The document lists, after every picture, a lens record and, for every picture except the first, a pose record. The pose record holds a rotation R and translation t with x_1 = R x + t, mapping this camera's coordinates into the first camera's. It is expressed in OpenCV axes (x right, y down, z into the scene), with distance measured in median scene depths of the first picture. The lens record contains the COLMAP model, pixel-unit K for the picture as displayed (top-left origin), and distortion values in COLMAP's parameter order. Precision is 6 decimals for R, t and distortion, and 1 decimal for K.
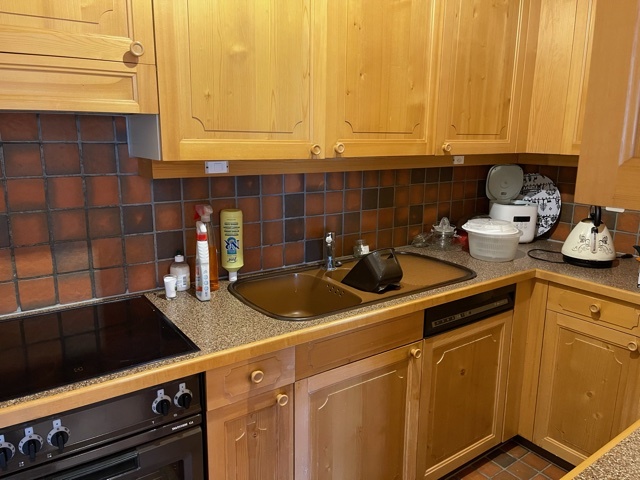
lens RADIAL K [[484.8, 0, 320.0], [0, 484.8, 240.0], [0, 0, 1]] dist [0.052316, -0.072521]
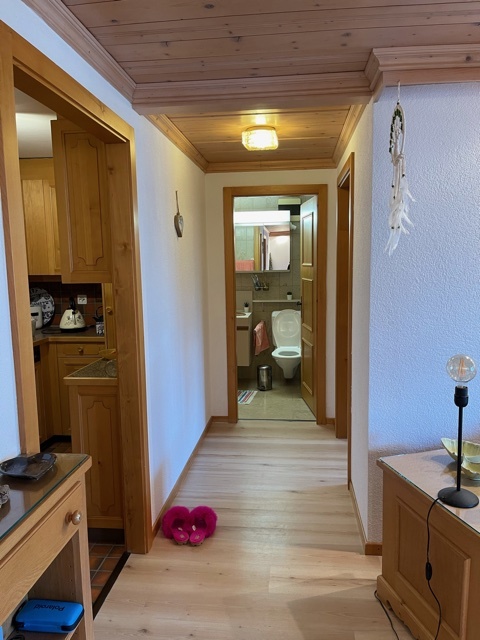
lens RADIAL K [[484.8, 0, 240.0], [0, 484.8, 320.0], [0, 0, 1]] dist [0.052316, -0.072521]
pose [[0.668146, -0.111705, 0.735597, -0.381189], [0.182245, 0.983119, -0.016241, 0.145070], [-0.721365, 0.144910, 0.677225, -0.703627]]
